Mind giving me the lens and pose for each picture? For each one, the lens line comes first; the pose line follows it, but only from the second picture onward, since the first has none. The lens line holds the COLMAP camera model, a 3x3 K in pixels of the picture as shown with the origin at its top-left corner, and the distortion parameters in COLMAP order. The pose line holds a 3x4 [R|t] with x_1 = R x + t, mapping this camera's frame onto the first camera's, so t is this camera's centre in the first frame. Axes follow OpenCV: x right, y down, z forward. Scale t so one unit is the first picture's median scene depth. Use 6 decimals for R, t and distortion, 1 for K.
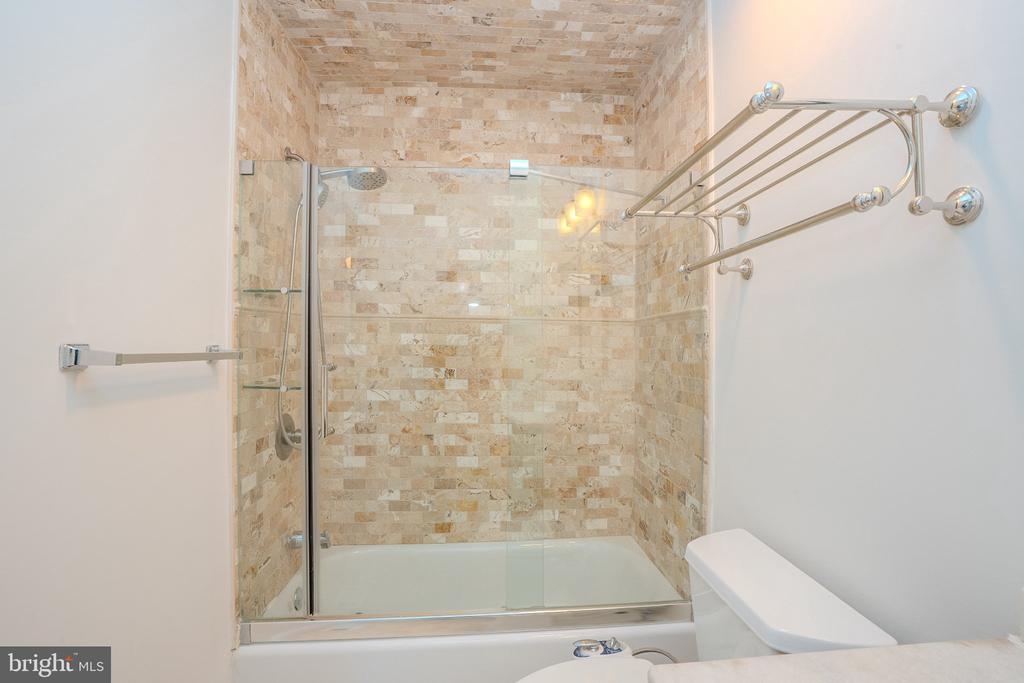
lens RADIAL K [[472.2, 0, 505.8], [0, 472.2, 338.5], [0, 0, 1]] dist [-0.055111, 0.019683]
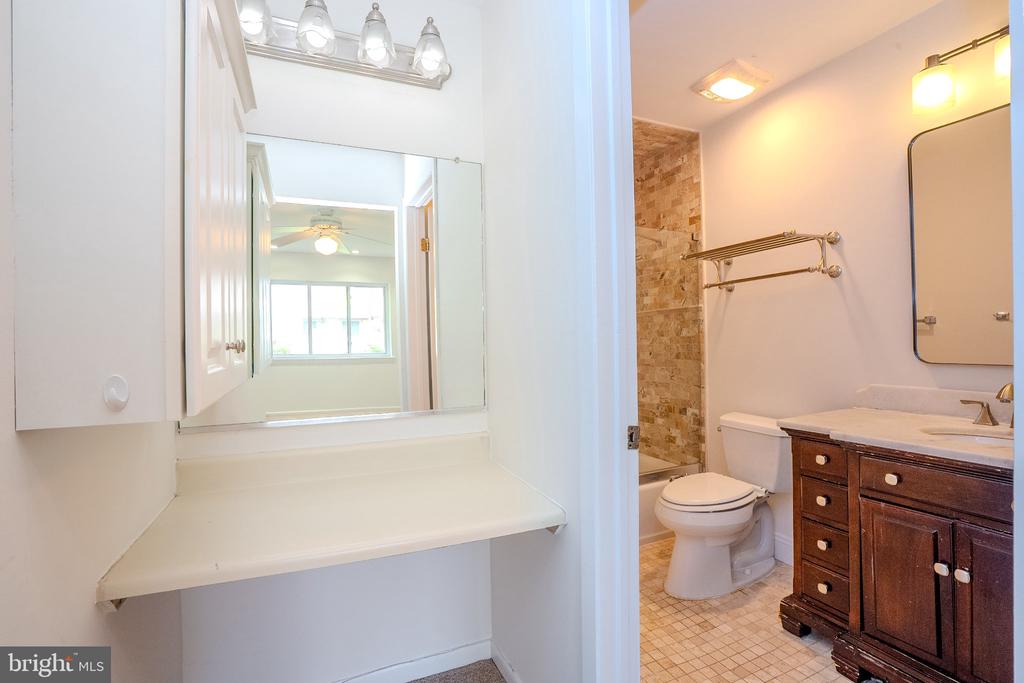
lens RADIAL K [[472.2, 0, 507.3], [0, 472.2, 339.4], [0, 0, 1]] dist [-0.055111, 0.019683]
pose [[0.942636, -0.018570, 0.333305, -0.664153], [0.017558, 0.999828, 0.006047, 0.031747], [-0.333360, 0.000152, 0.942800, -0.368246]]
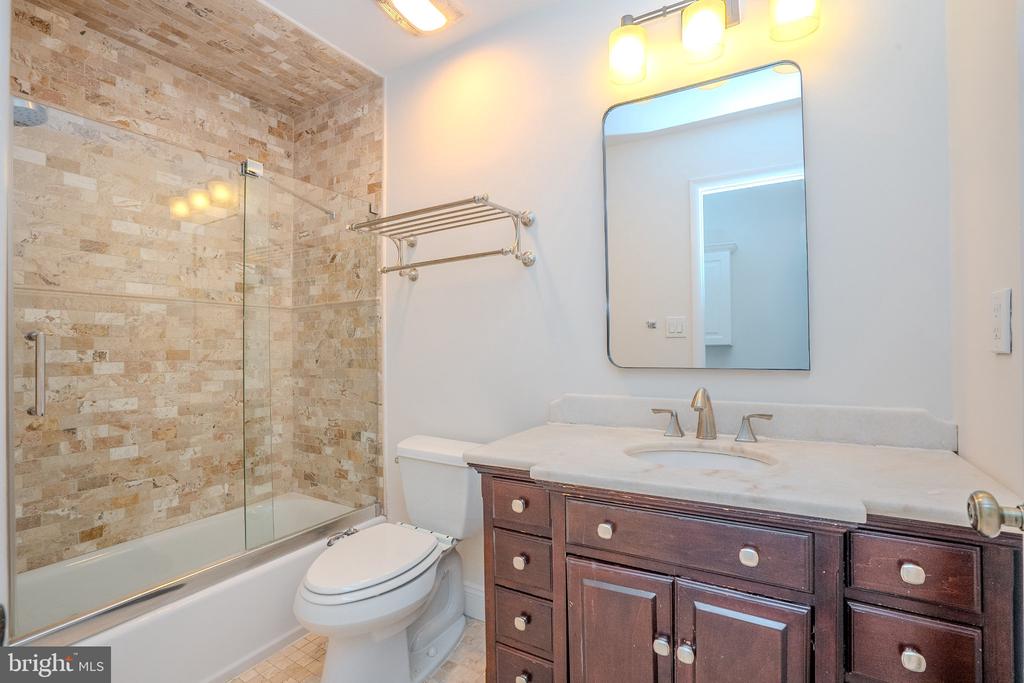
lens RADIAL K [[472.2, 0, 508.5], [0, 472.2, 337.3], [0, 0, 1]] dist [-0.055111, 0.019683]
pose [[0.584715, 0.006059, 0.811216, -0.369389], [0.006001, 0.999912, -0.011794, 0.053397], [-0.811217, 0.011765, 0.584627, -0.129099]]
